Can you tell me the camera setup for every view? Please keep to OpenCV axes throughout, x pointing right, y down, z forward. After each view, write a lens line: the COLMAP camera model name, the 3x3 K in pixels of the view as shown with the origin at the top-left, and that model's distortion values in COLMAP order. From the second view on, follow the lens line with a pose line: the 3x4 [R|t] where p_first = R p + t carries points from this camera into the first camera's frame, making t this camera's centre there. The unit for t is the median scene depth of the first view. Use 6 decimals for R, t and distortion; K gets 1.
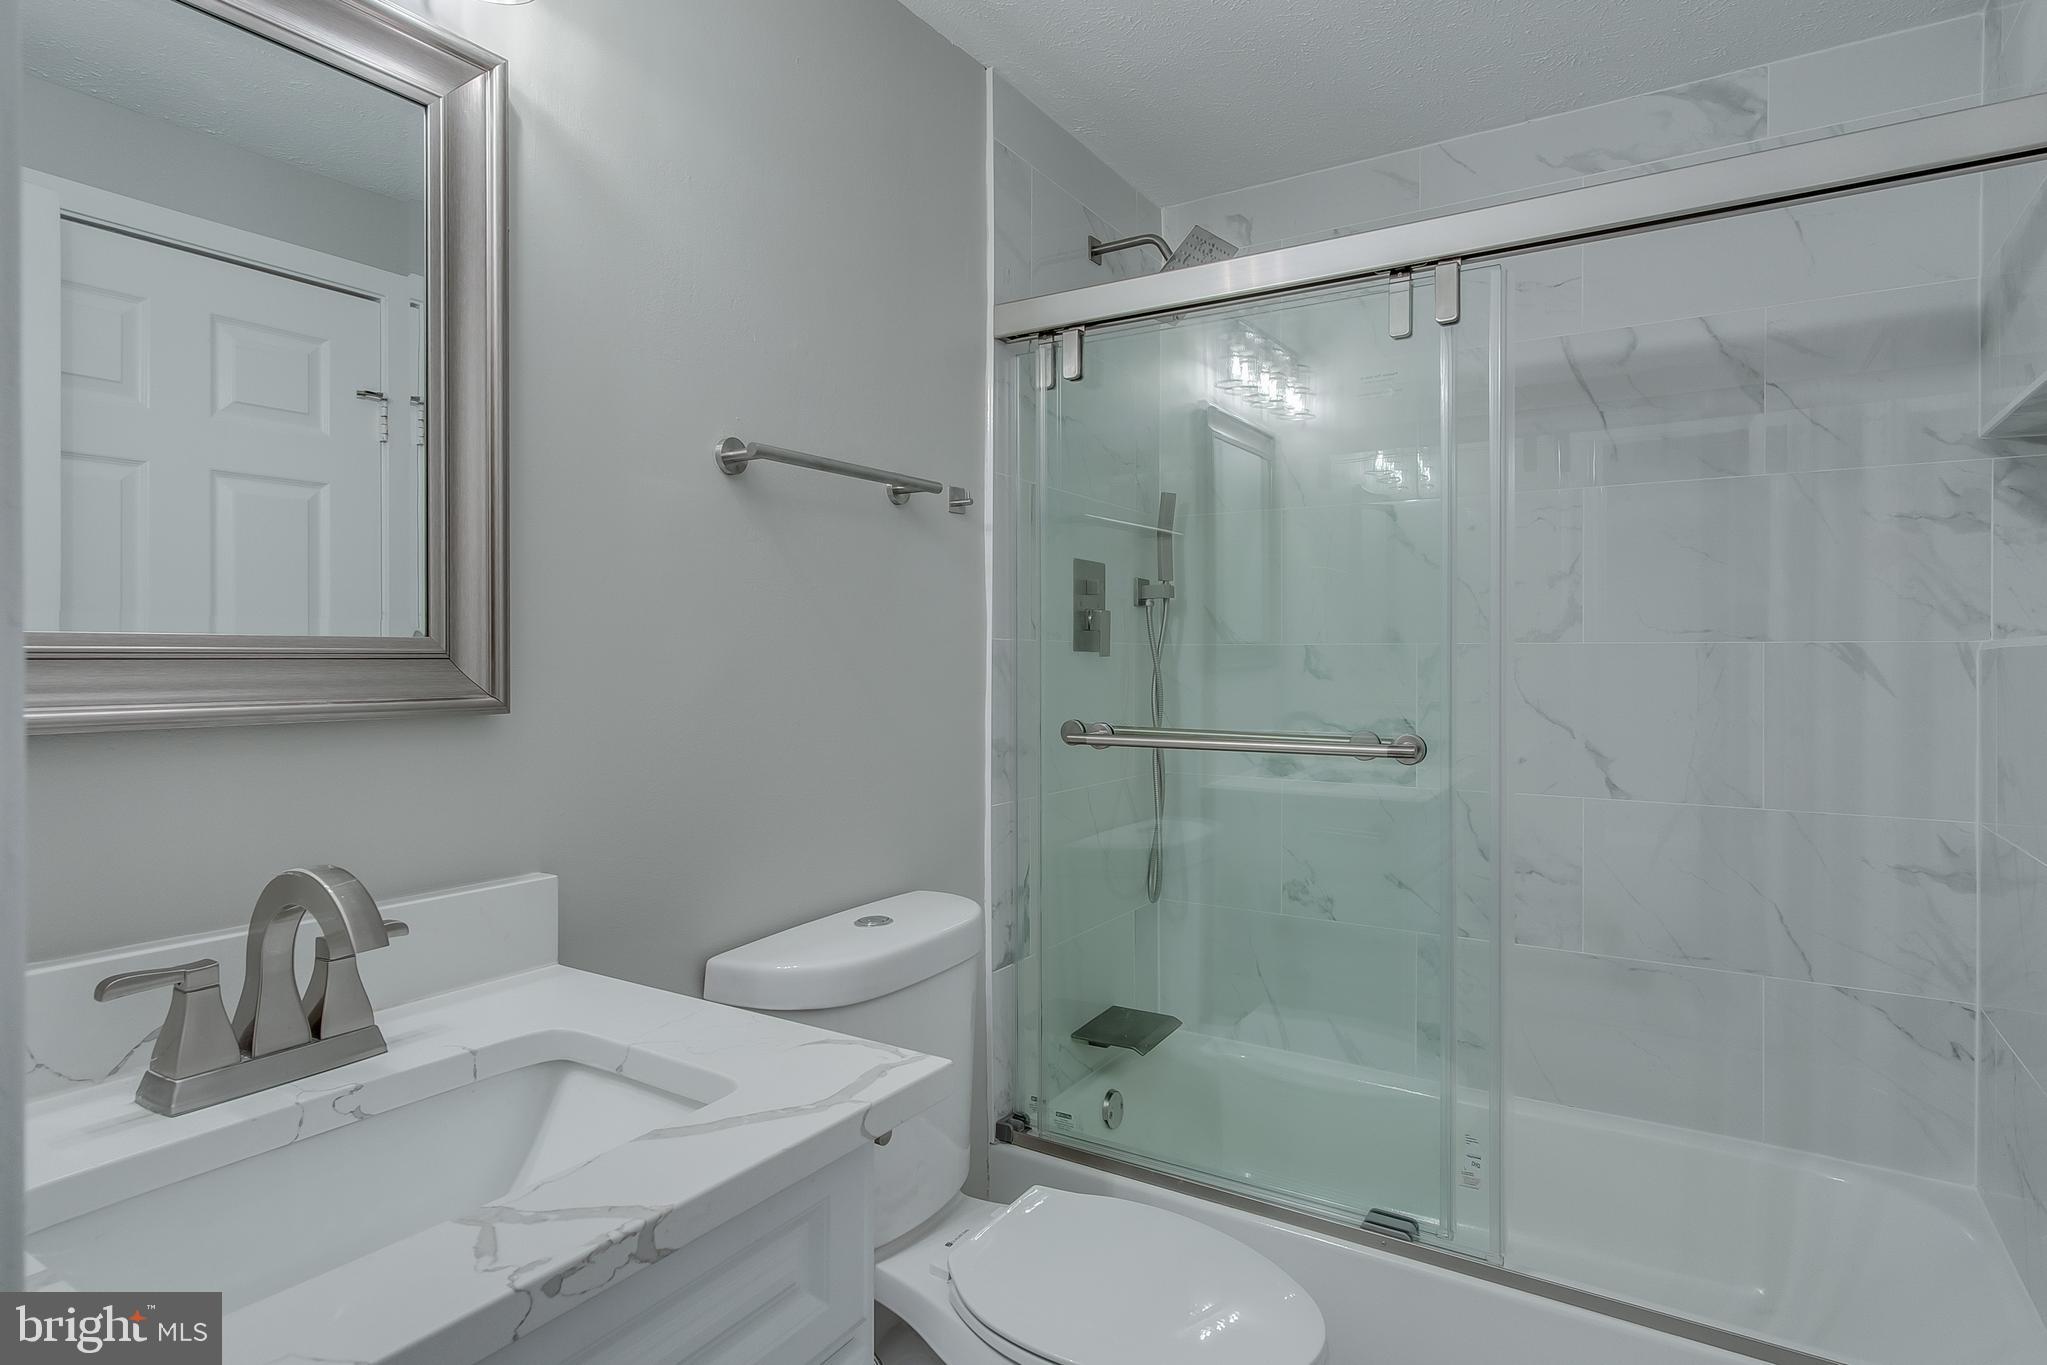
lens RADIAL K [[1075.7, 0, 1031.1], [0, 1075.7, 670.1], [0, 0, 1]] dist [0.004187, 0.000387]
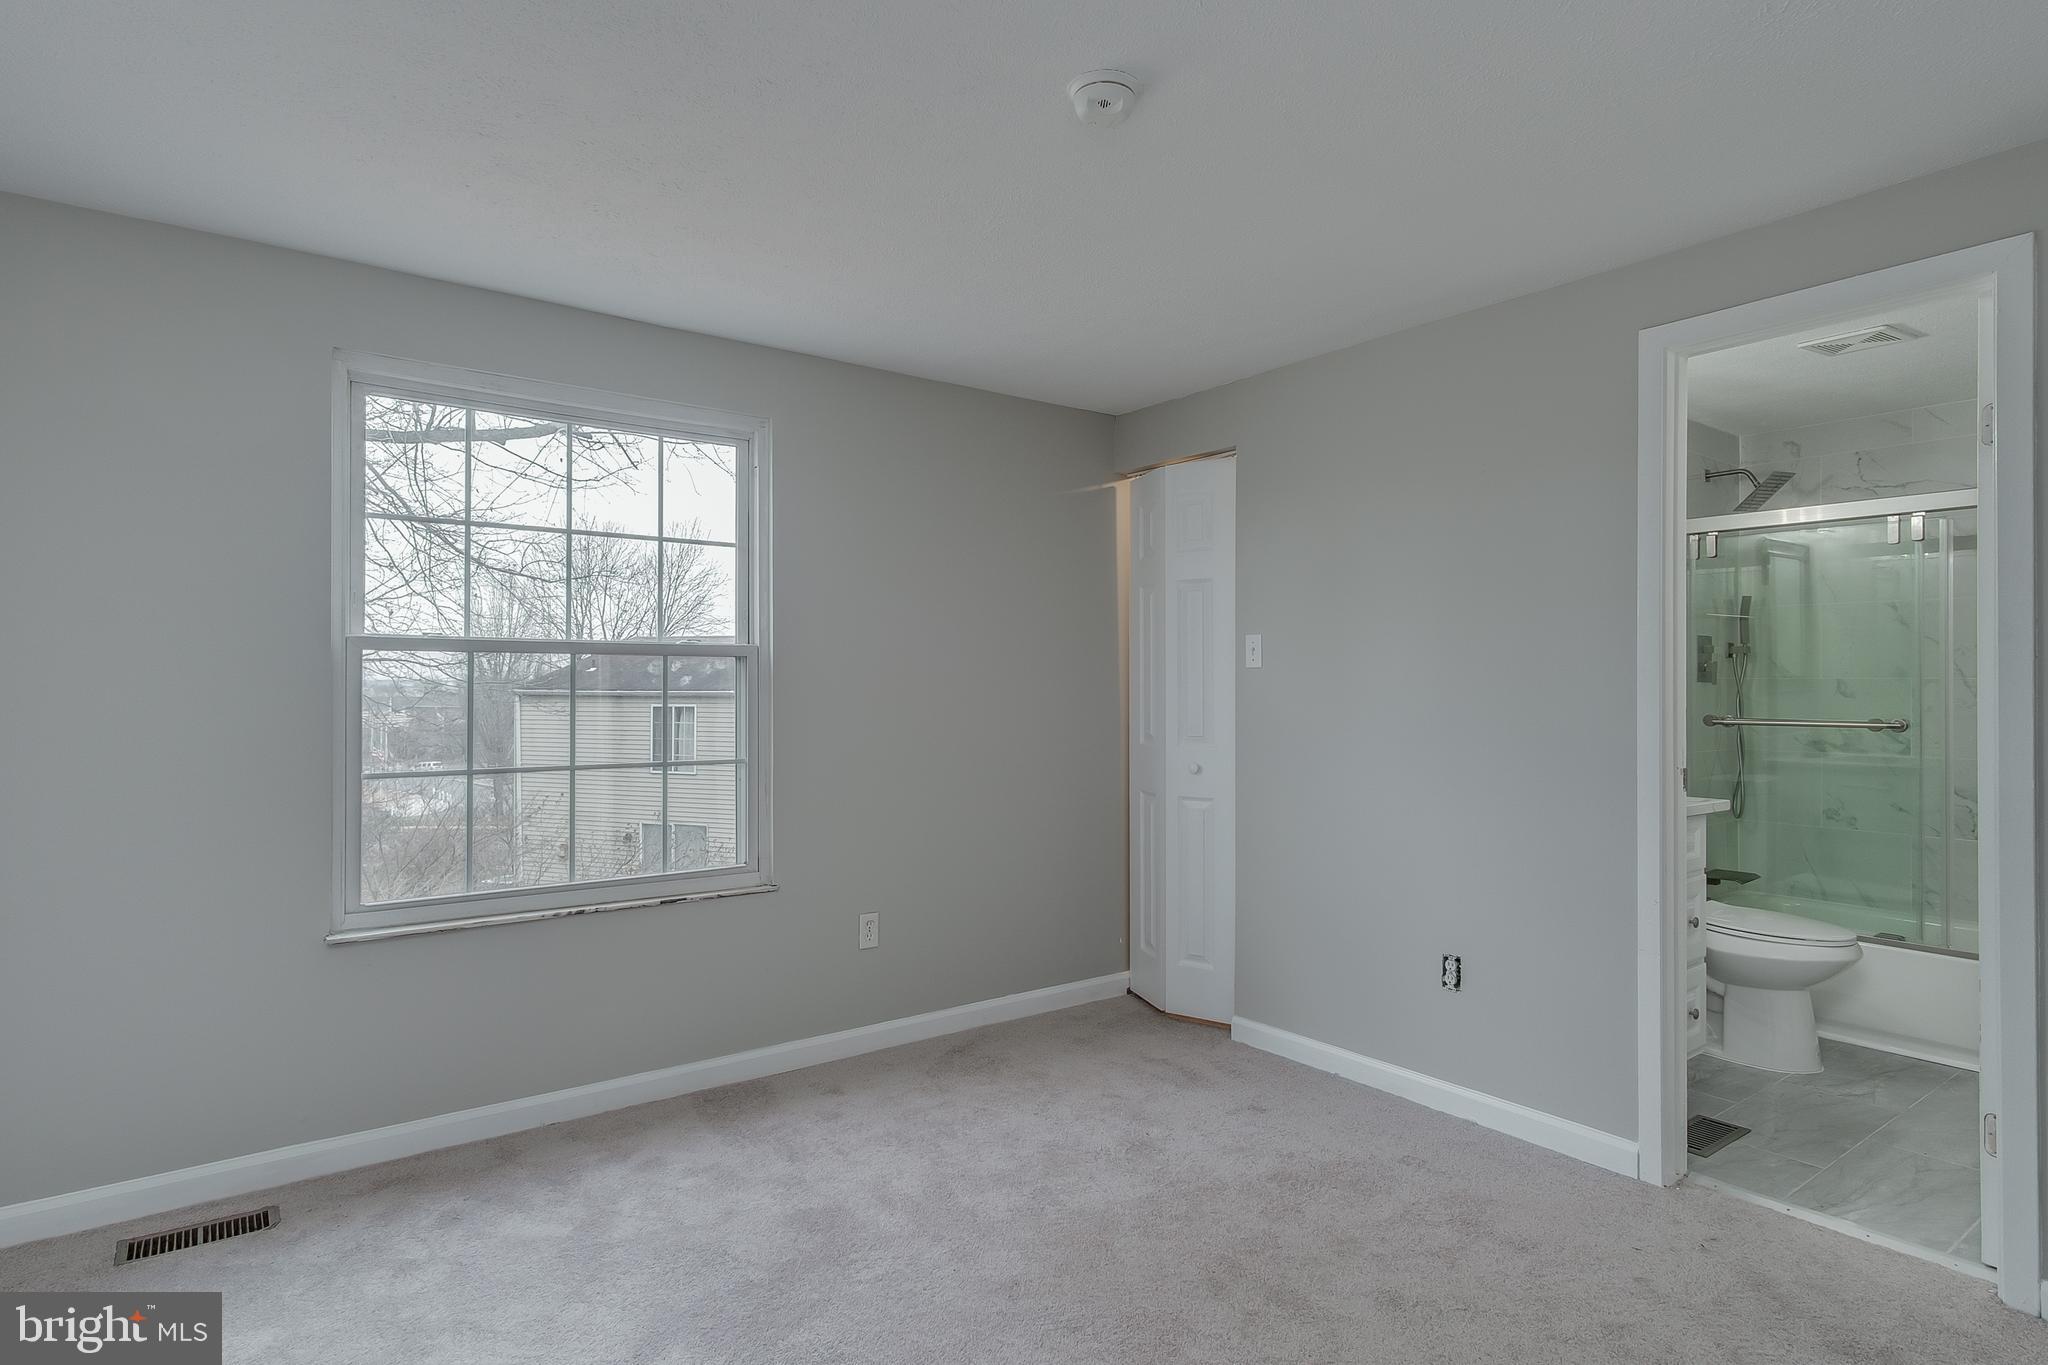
lens RADIAL K [[1087.7, 0, 1029.6], [0, 1087.7, 674.5], [0, 0, 1]] dist [0.005210, 0.002251]
pose [[0.935797, -0.000853, -0.352538, -0.369758], [-0.004734, 0.999876, -0.014986, 0.003624], [0.352507, 0.015693, 0.935677, -1.204475]]
